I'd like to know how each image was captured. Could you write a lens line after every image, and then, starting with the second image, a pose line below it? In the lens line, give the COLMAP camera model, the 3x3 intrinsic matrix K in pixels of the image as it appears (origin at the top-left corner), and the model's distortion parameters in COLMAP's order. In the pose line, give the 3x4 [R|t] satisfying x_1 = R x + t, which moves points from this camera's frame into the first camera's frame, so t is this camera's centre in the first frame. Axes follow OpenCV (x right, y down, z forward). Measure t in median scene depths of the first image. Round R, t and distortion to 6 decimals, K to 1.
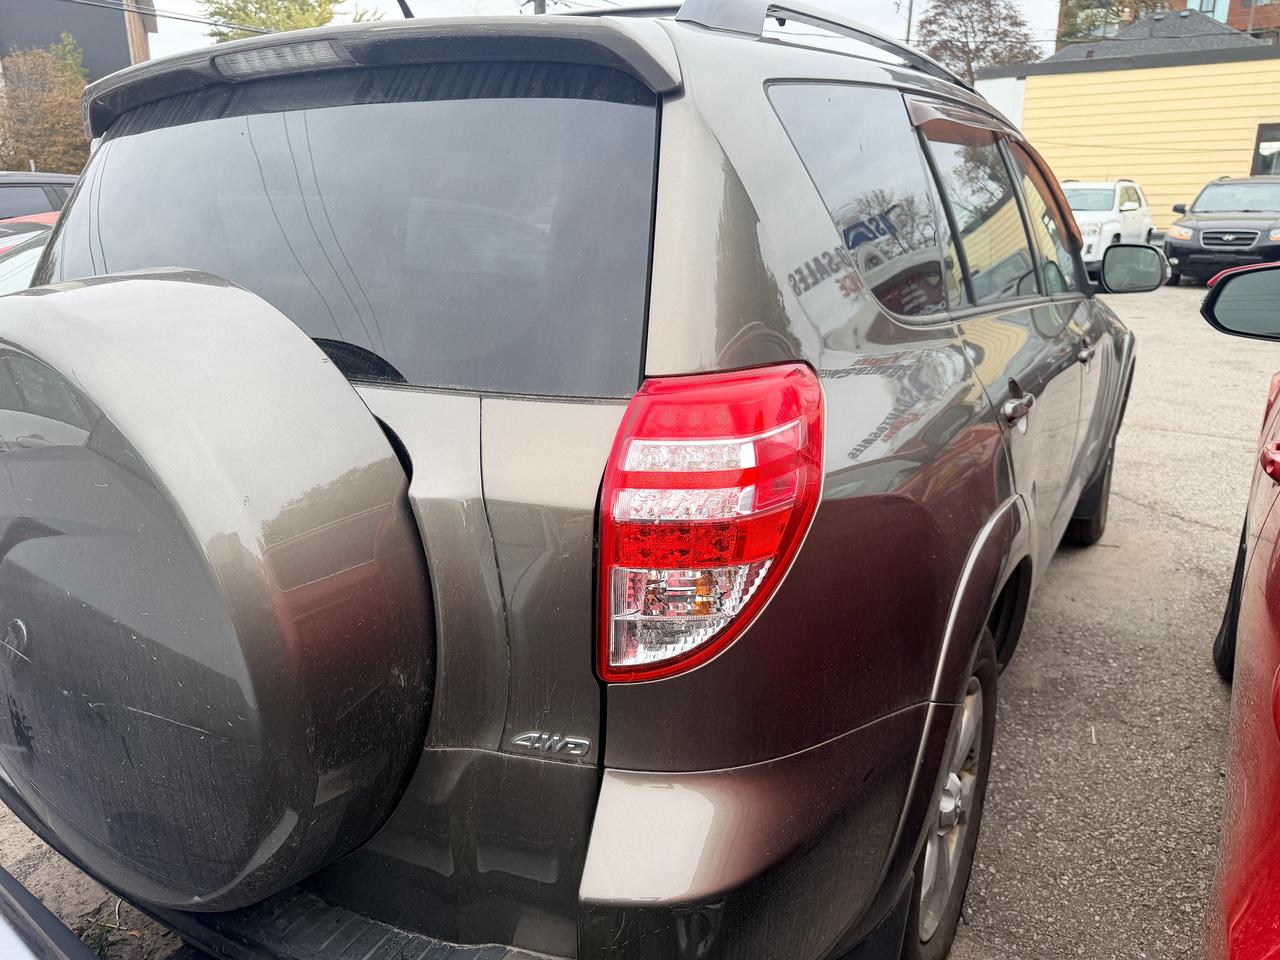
lens RADIAL K [[921.4, 0, 640.0], [0, 921.4, 480.0], [0, 0, 1]] dist [0.023923, -0.029057]
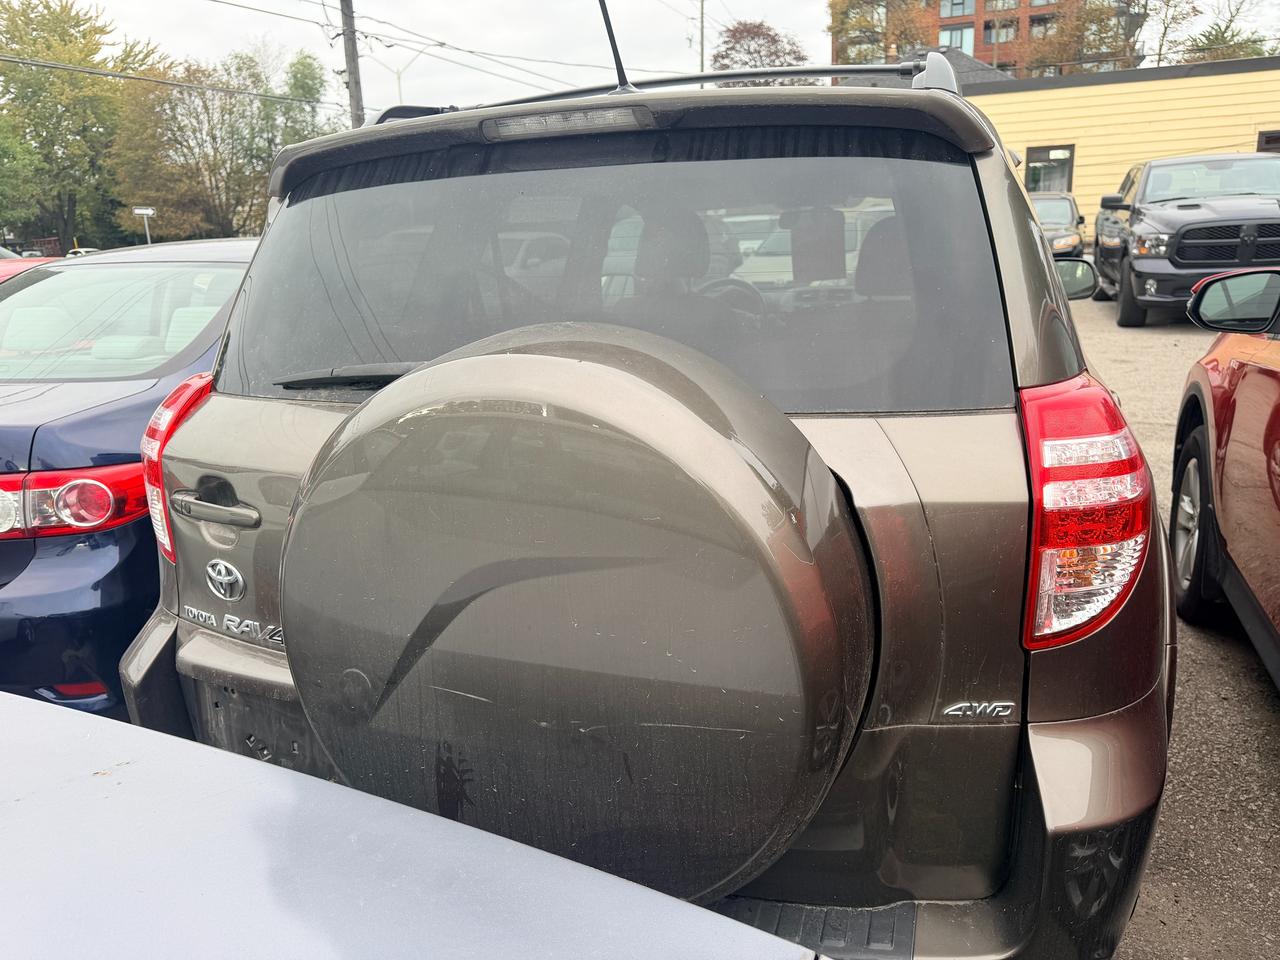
lens RADIAL K [[921.4, 0, 640.0], [0, 921.4, 480.0], [0, 0, 1]] dist [0.023923, -0.029057]
pose [[0.976288, -0.087330, 0.198078, -0.530504], [0.092725, 0.995527, -0.018112, -0.015137], [-0.195611, 0.036050, 0.980019, -0.048638]]
